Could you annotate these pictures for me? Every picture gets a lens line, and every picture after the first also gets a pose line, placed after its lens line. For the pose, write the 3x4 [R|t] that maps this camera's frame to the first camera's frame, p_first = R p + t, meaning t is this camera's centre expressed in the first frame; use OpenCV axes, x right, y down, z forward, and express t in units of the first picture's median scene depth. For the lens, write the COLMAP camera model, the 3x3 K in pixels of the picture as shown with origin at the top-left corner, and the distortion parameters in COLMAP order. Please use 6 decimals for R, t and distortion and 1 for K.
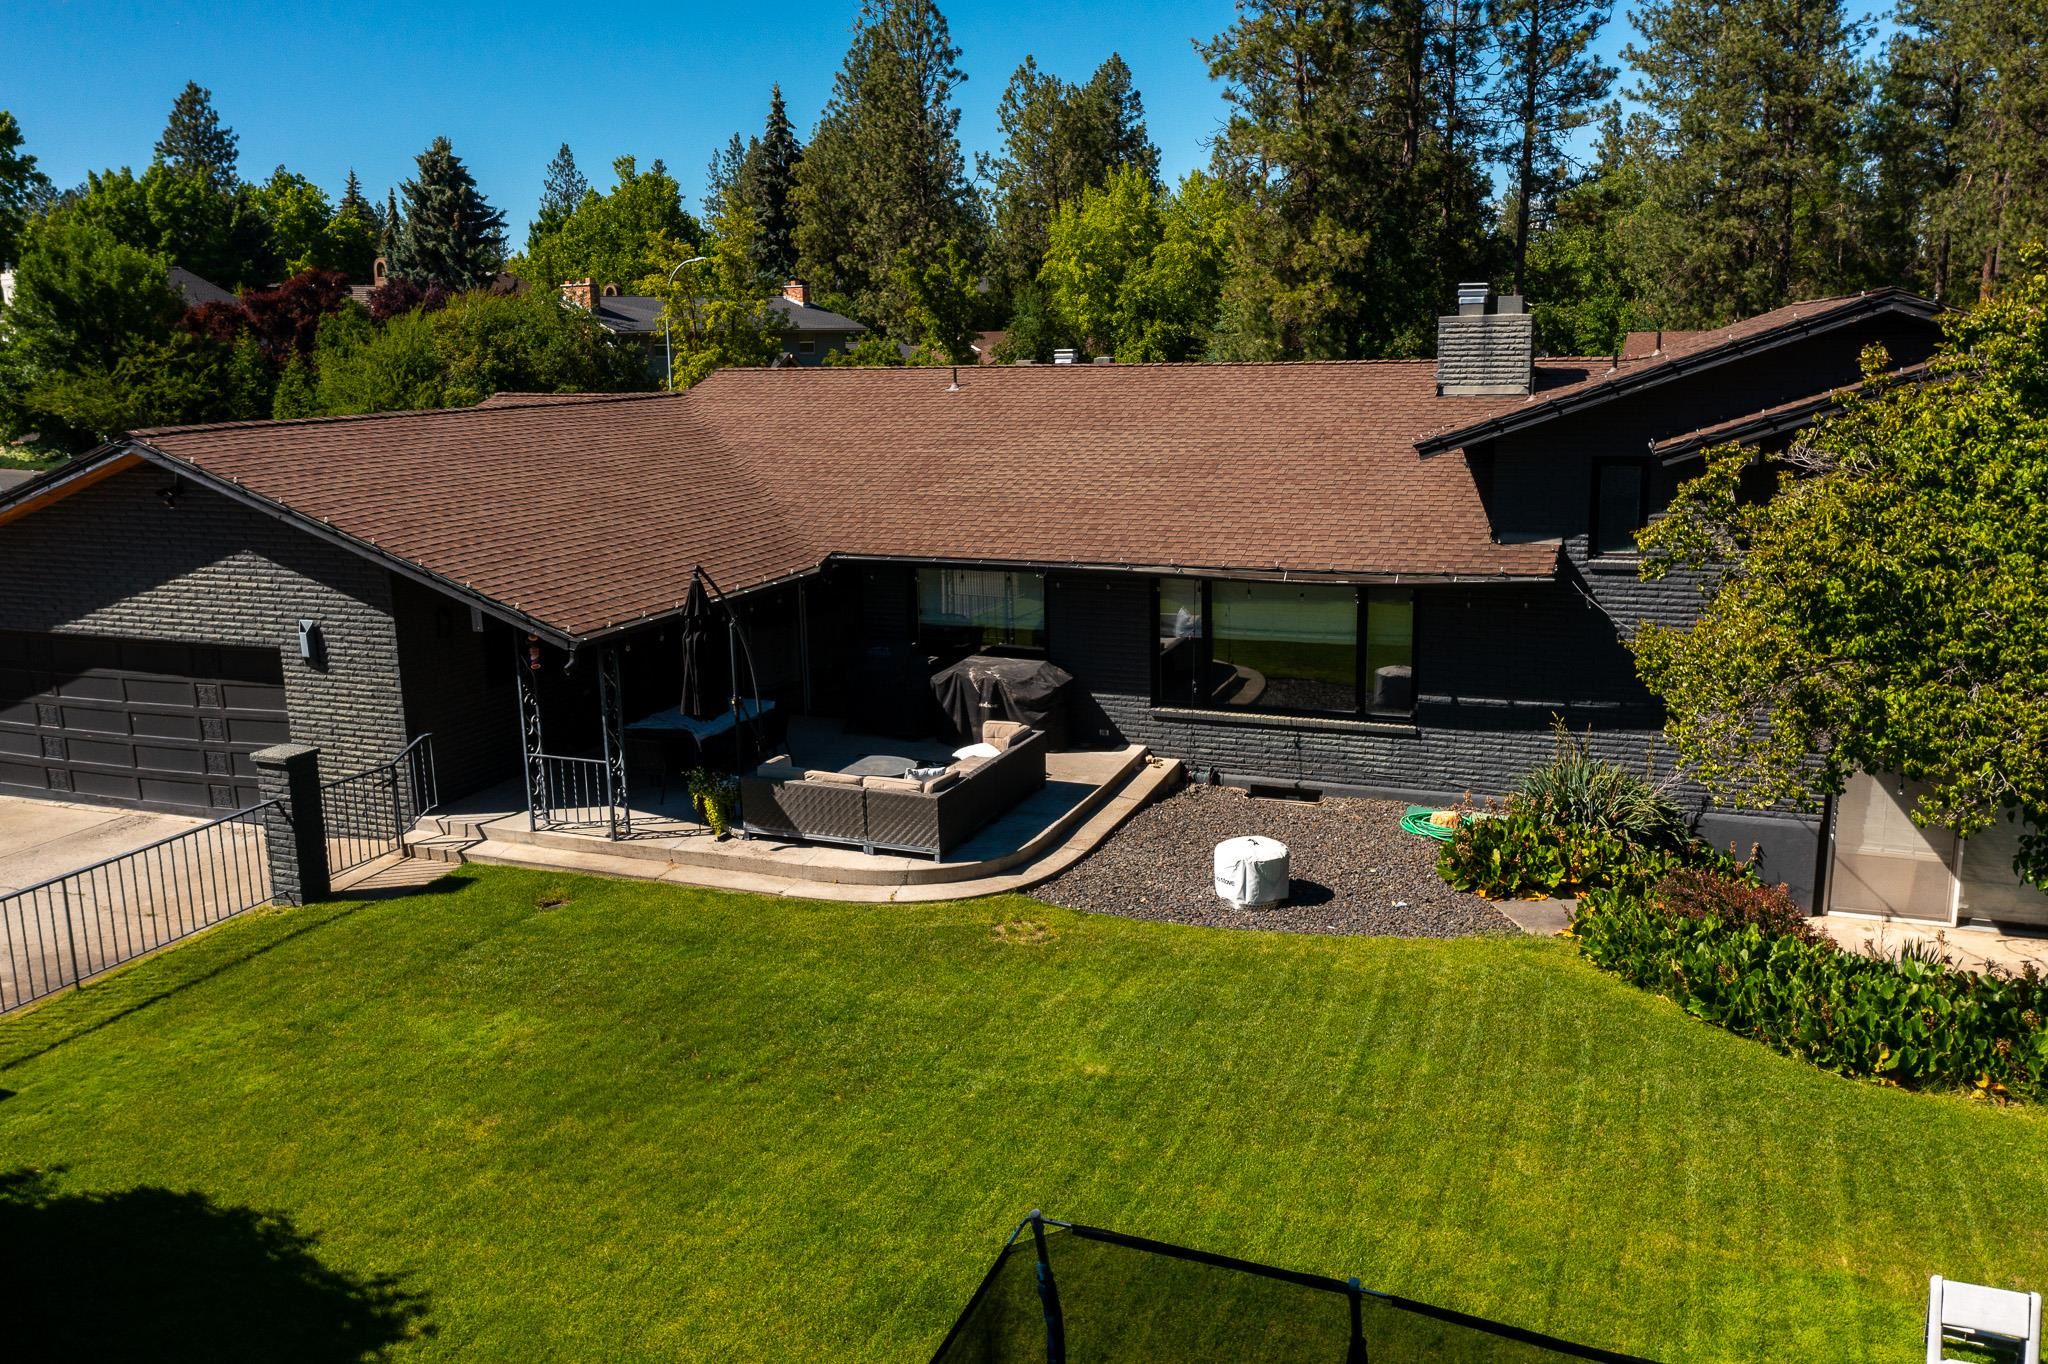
lens RADIAL K [[1670.7, 0, 1025.3], [0, 1670.7, 680.5], [0, 0, 1]] dist [-0.005160, 0.002059]
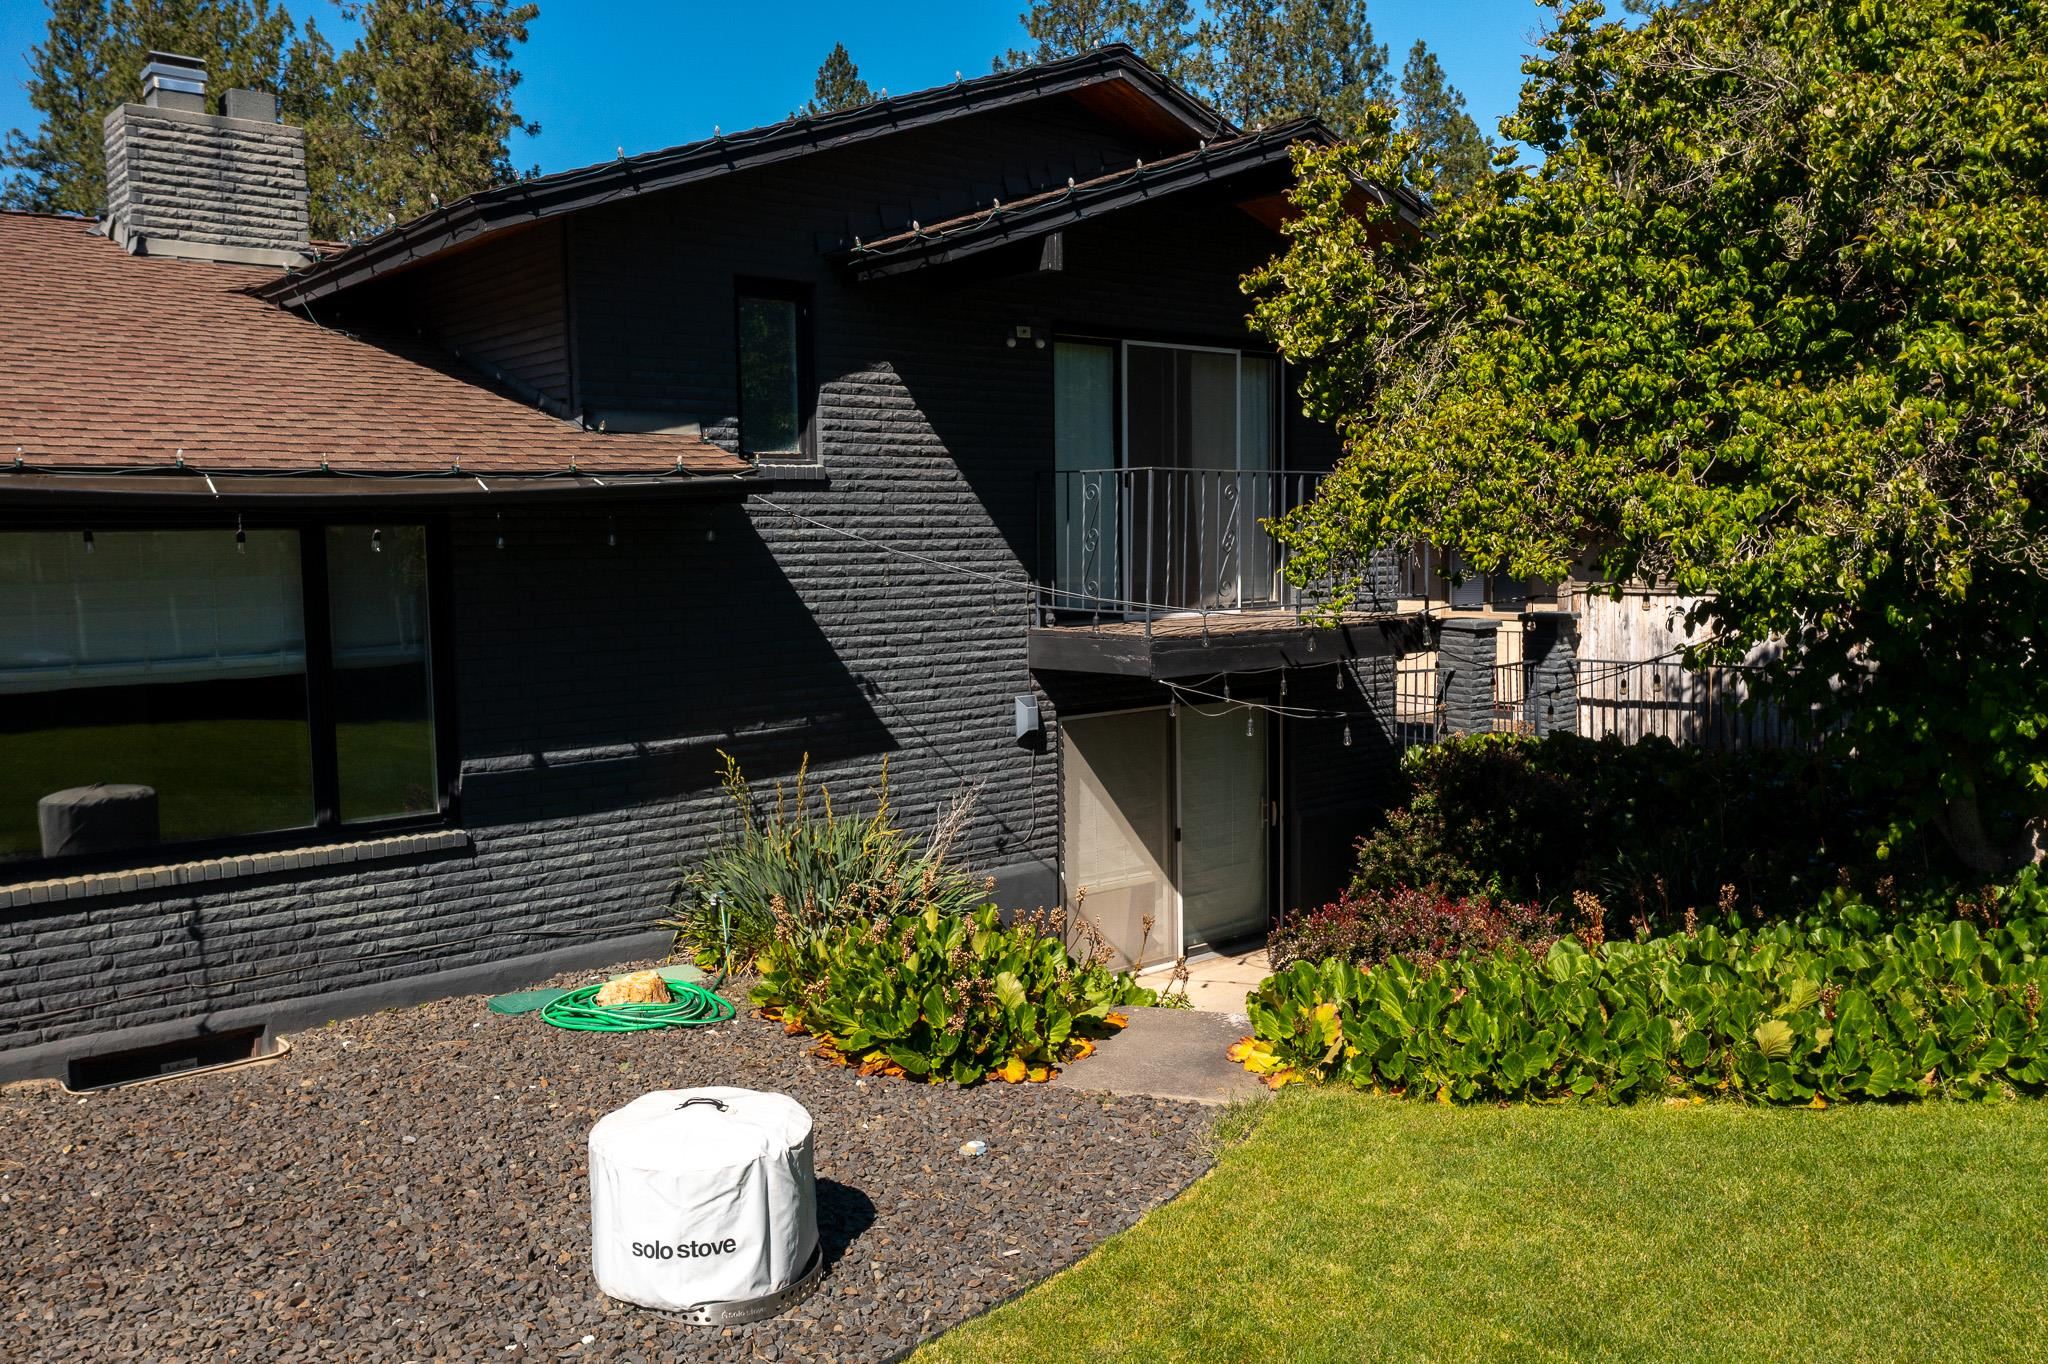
lens RADIAL K [[1670.7, 0, 1020.7], [0, 1670.7, 682.2], [0, 0, 1]] dist [-0.005160, 0.002059]
pose [[0.467458, -0.062874, 0.881777, -0.102929], [0.189354, 0.981438, -0.030403, 0.030807], [-0.863498, 0.181180, 0.470687, 0.637388]]
